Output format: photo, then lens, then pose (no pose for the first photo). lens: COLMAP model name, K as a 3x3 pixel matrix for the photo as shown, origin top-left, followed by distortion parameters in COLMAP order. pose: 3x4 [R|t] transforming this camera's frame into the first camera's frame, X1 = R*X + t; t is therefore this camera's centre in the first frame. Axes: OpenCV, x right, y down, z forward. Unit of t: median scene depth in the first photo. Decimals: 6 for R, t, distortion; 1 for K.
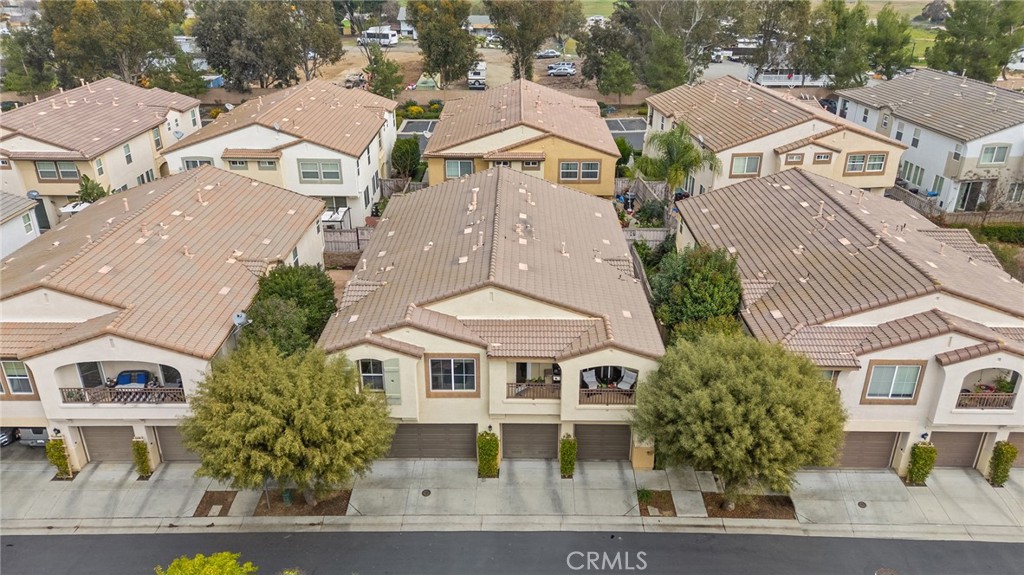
lens RADIAL K [[745.4, 0, 487.3], [0, 745.4, 303.1], [0, 0, 1]] dist [0.051956, -0.003283]
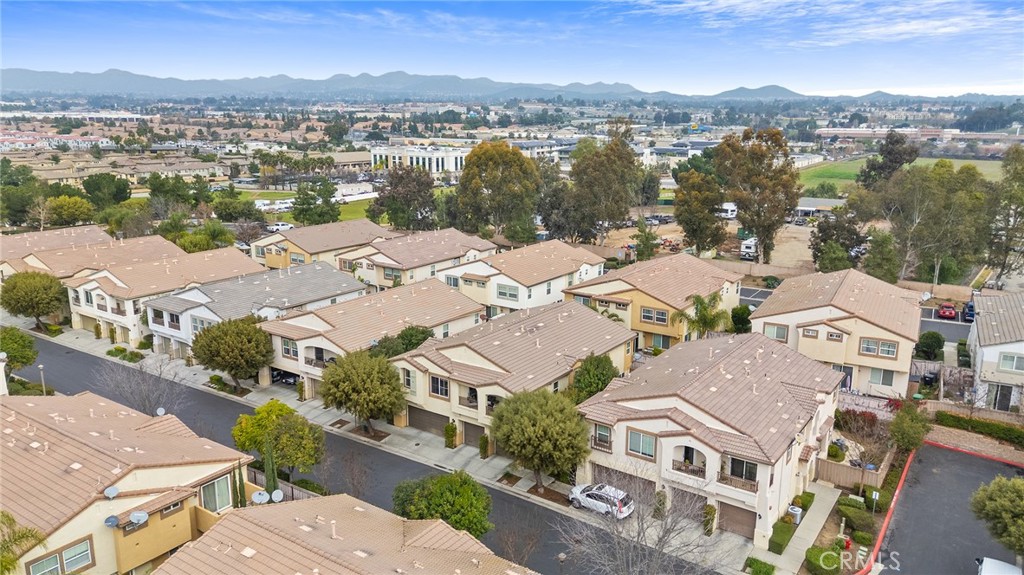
lens RADIAL K [[745.4, 0, 487.3], [0, 745.4, 303.1], [0, 0, 1]] dist [0.051956, -0.003283]
pose [[0.813751, 0.144739, -0.562903, 1.053314], [-0.253654, 0.959837, -0.119887, 0.083485], [0.522943, 0.240341, 0.817782, -0.551514]]
